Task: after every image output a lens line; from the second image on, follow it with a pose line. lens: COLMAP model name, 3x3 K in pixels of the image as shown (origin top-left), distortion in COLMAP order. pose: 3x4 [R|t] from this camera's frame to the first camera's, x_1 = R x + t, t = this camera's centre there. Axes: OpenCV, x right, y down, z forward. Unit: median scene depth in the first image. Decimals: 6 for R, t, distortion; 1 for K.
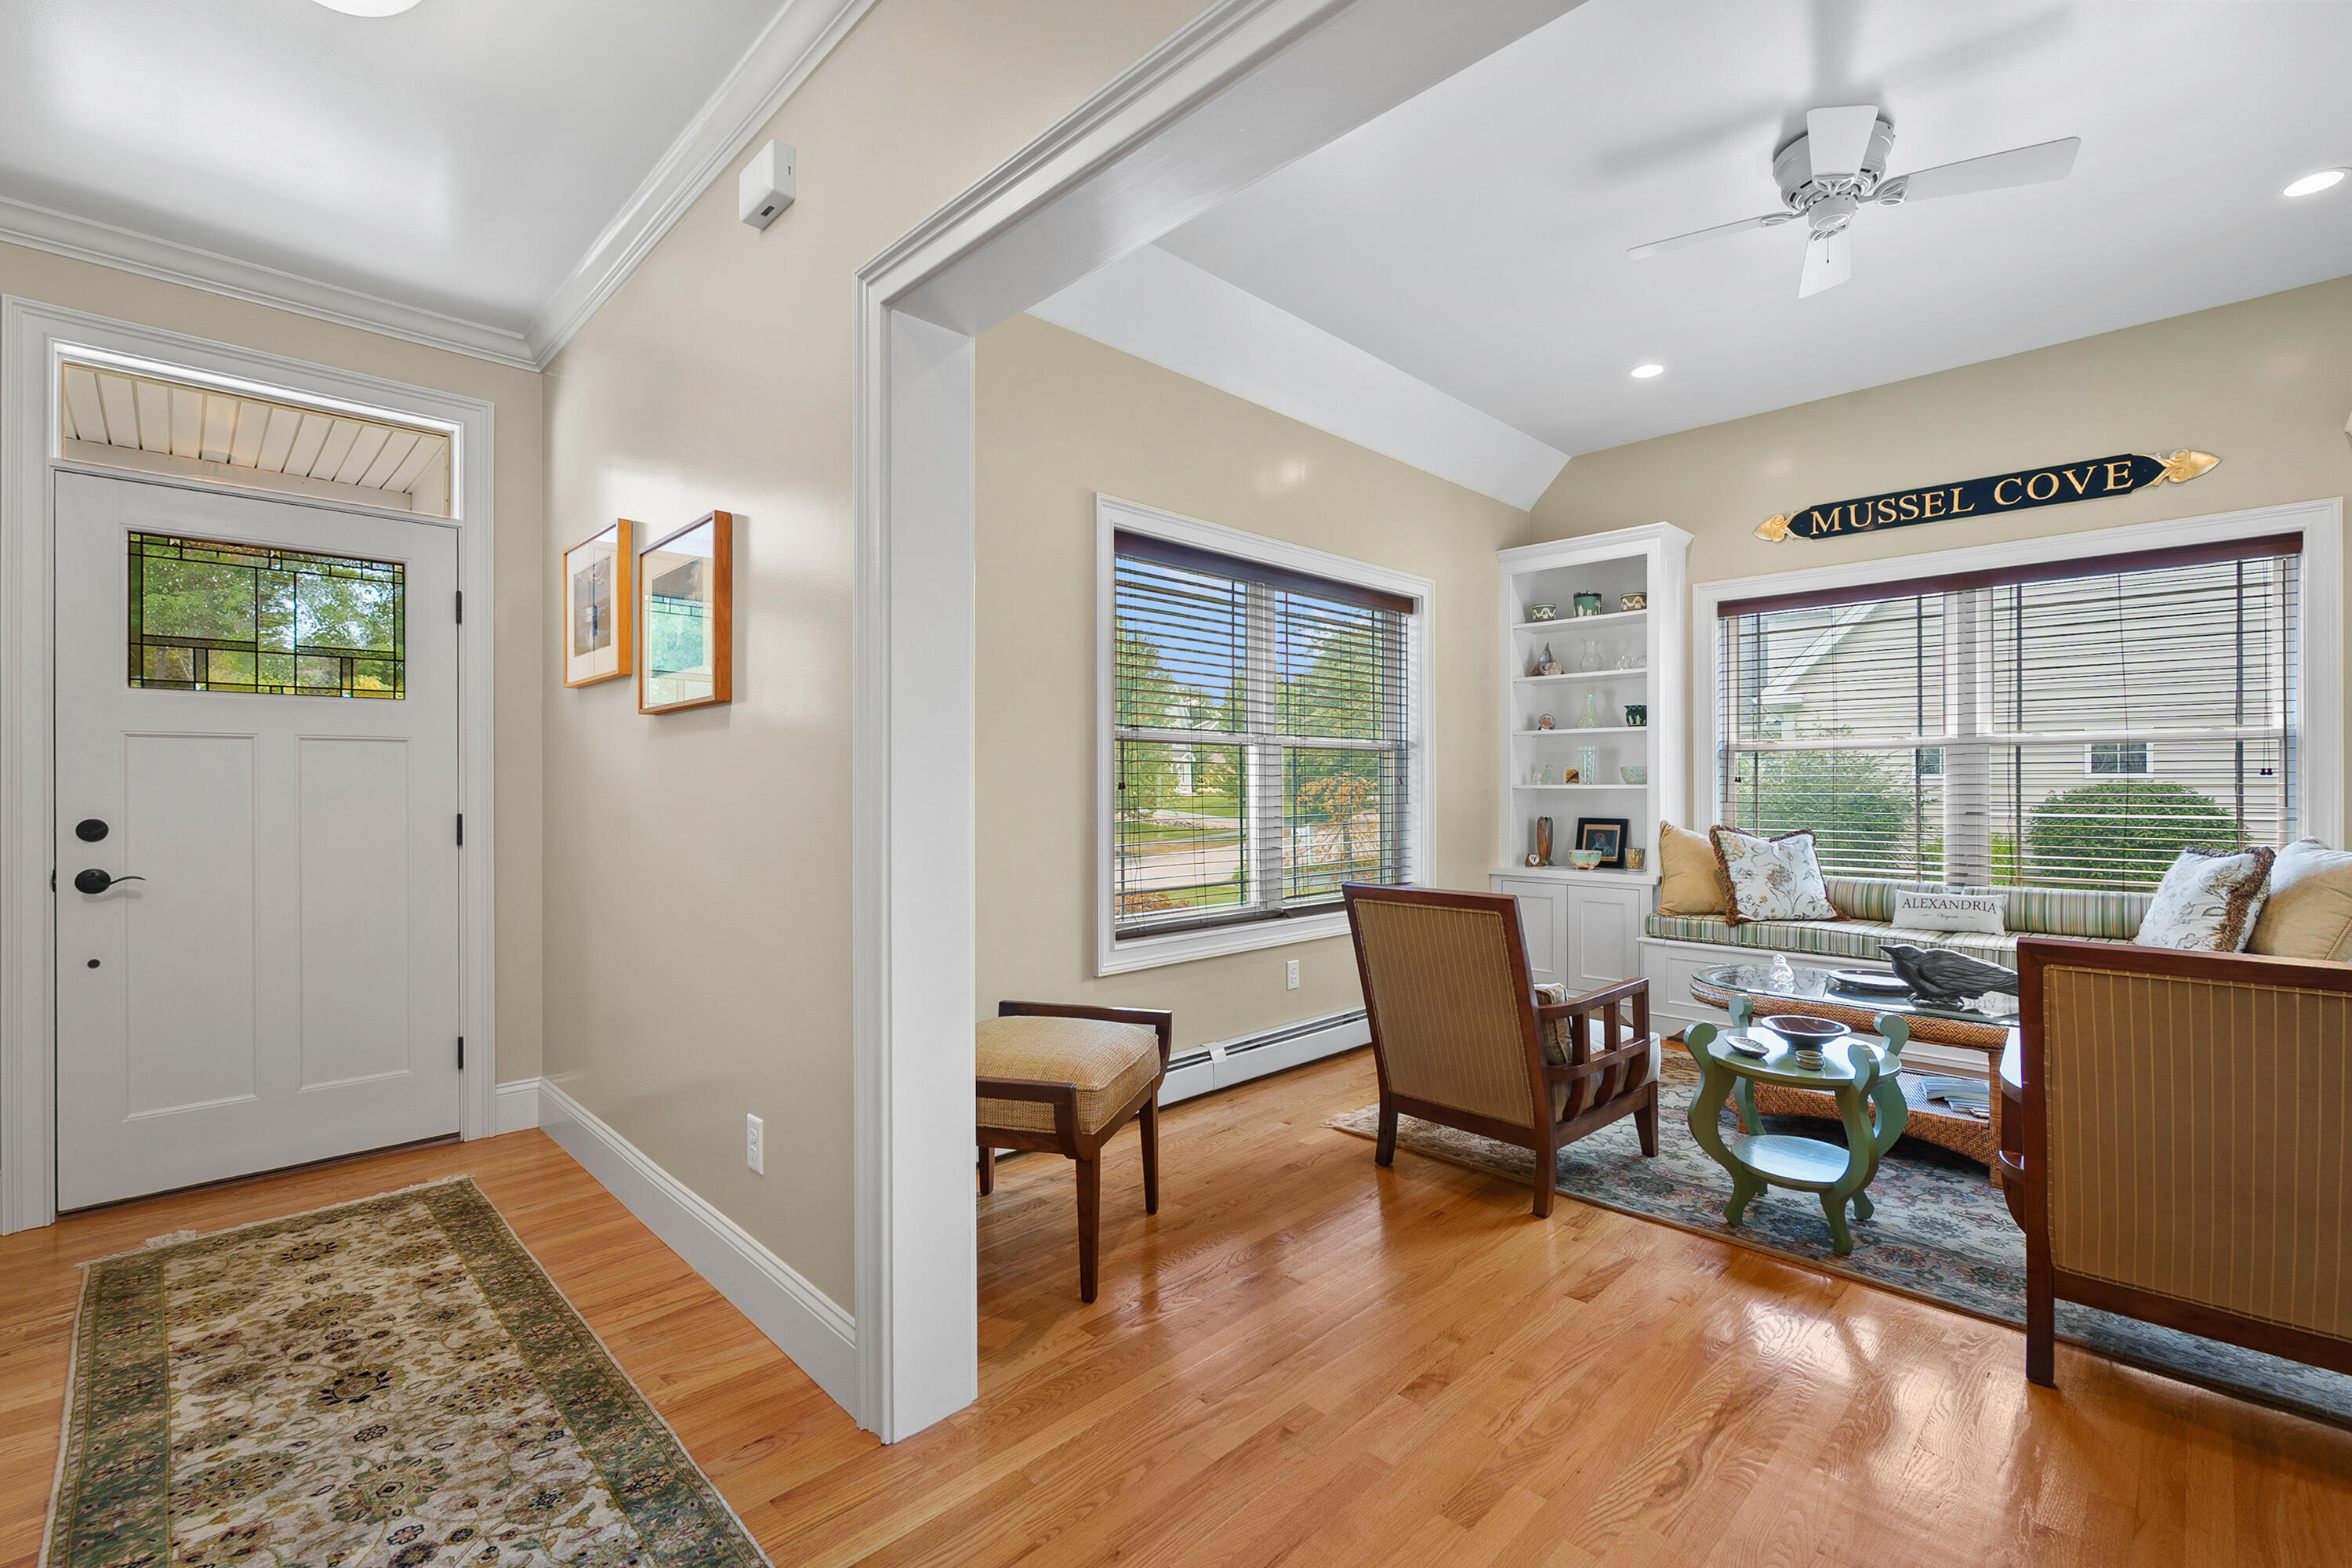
lens RADIAL K [[1031.4, 0, 1176.0], [0, 1031.4, 784.0], [0, 0, 1]] dist [-0.002994, 0.000104]
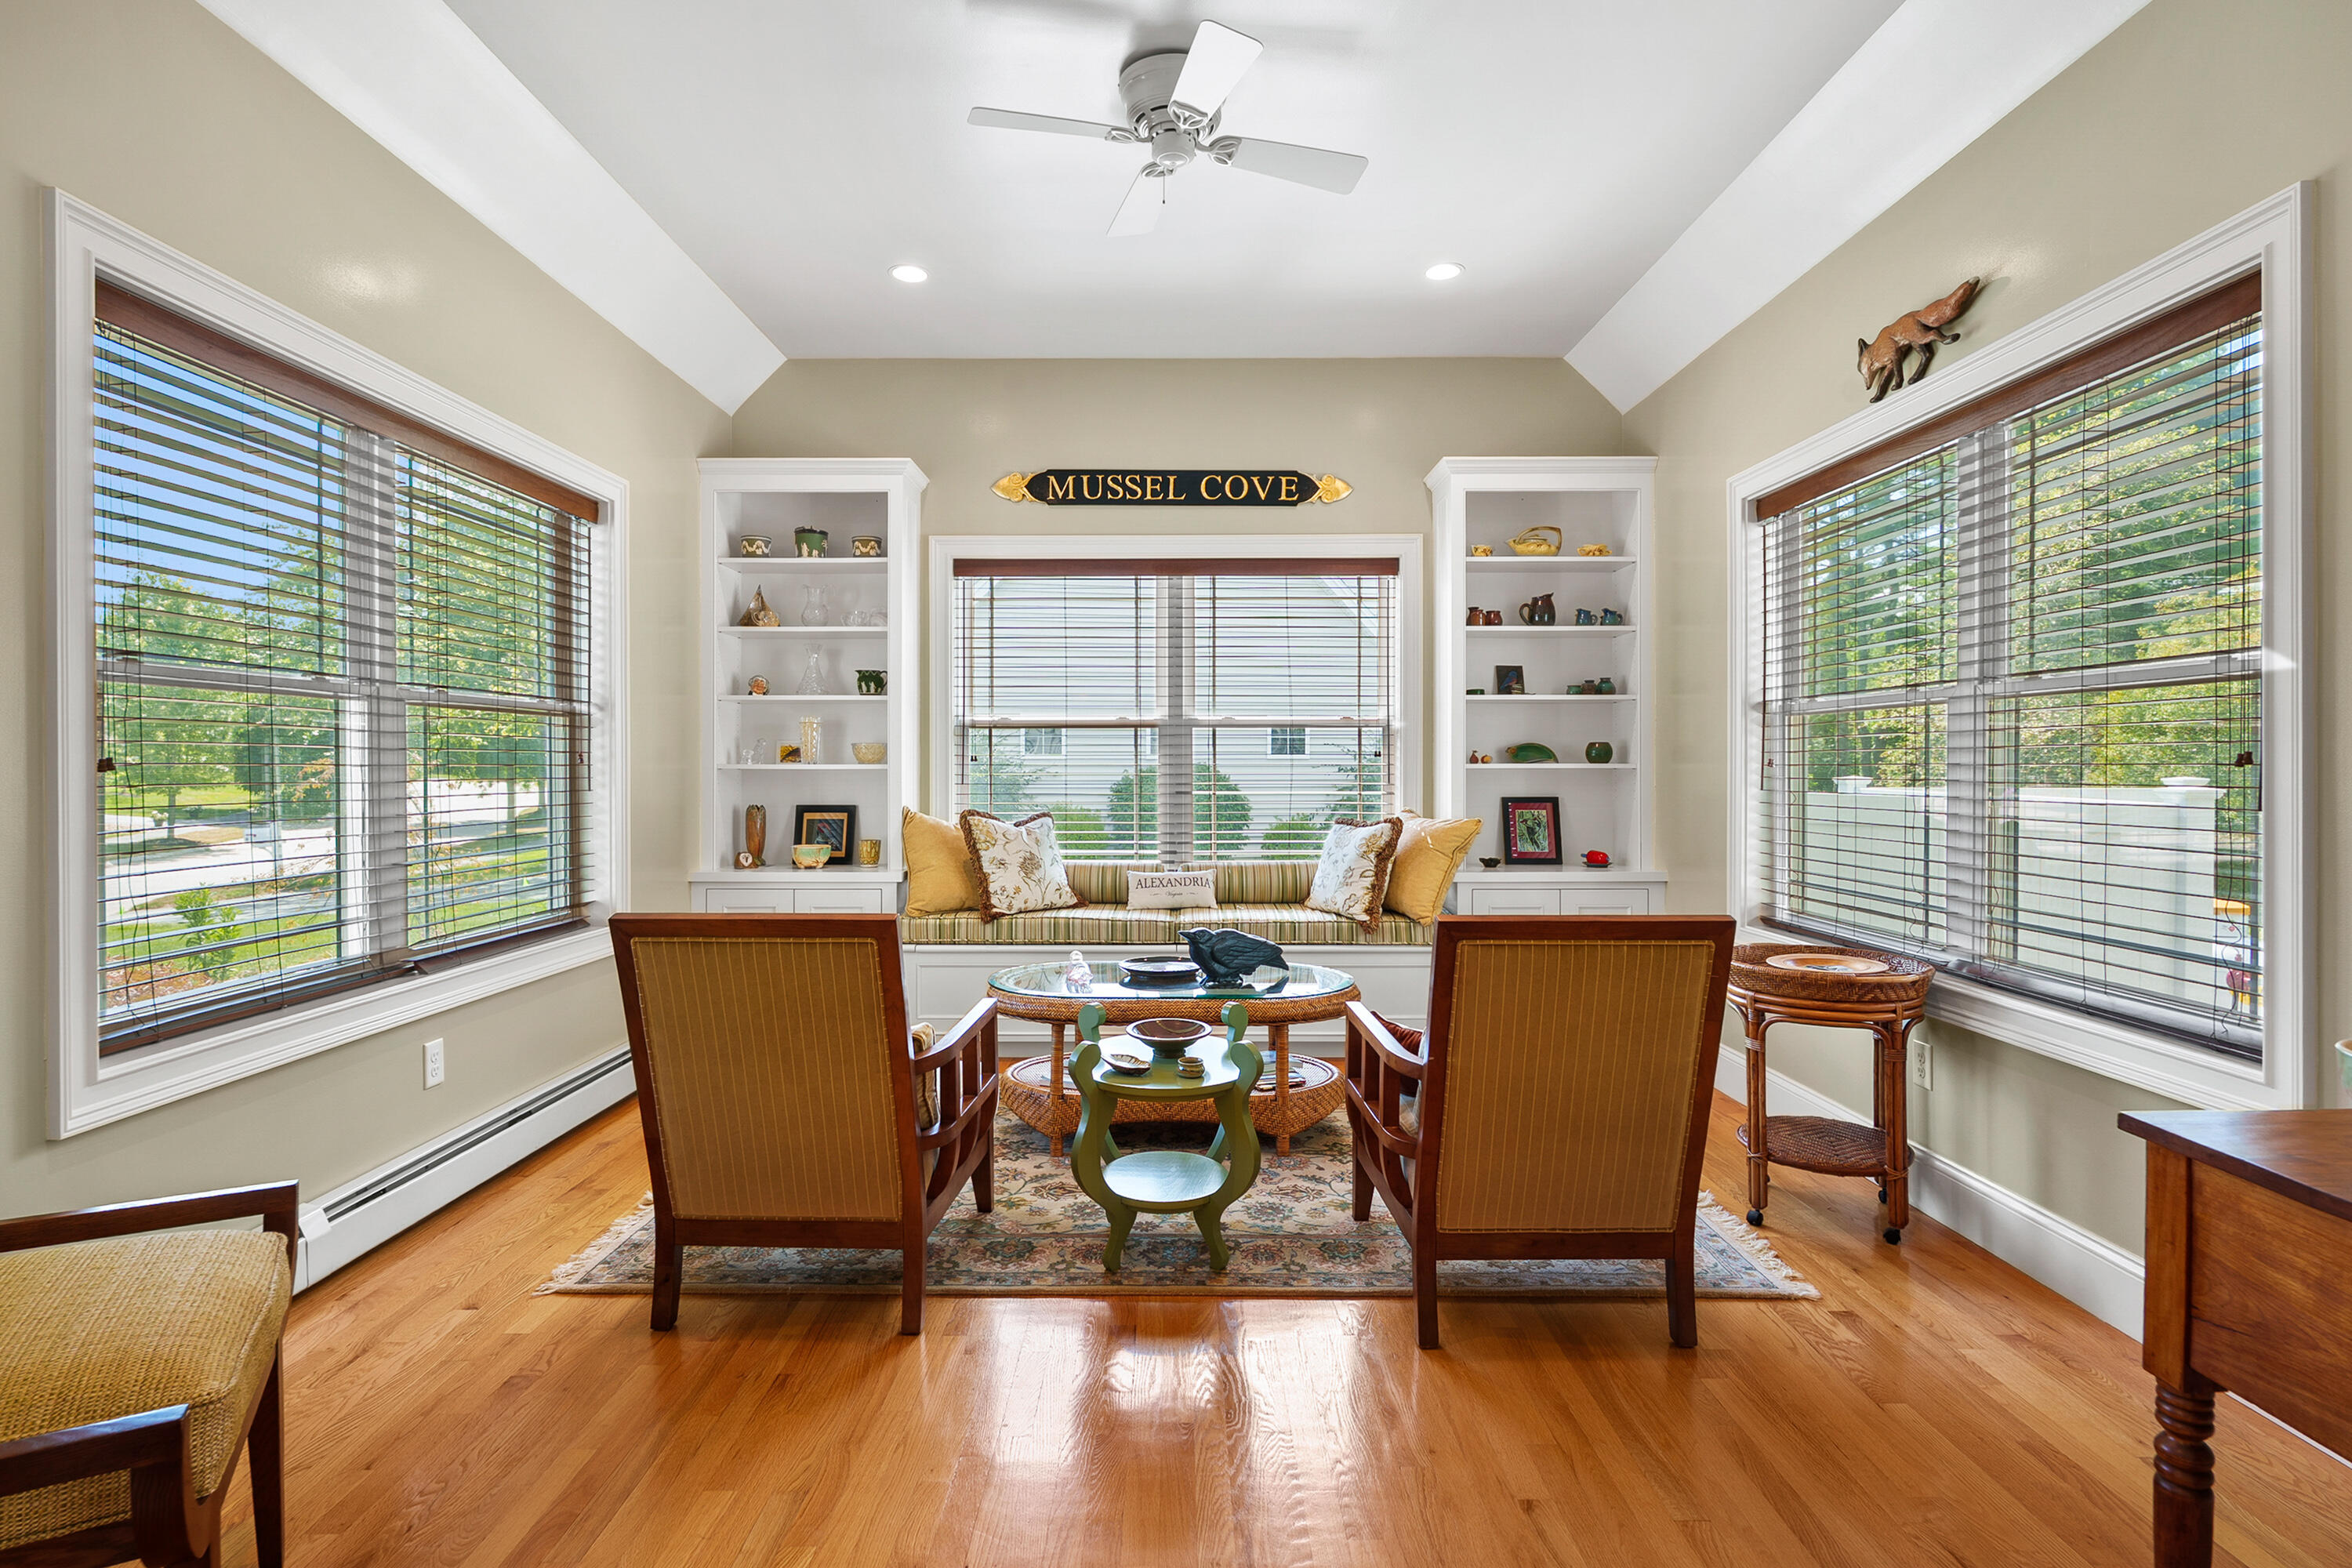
lens RADIAL K [[1194.8, 0, 1178.4], [0, 1194.8, 765.8], [0, 0, 1]] dist [-0.010888, 0.000530]
pose [[0.702085, 0.000882, 0.712093, -0.092101], [-0.001627, 0.999999, 0.000366, 0.001364], [-0.712091, -0.001415, 0.702085, 0.173658]]
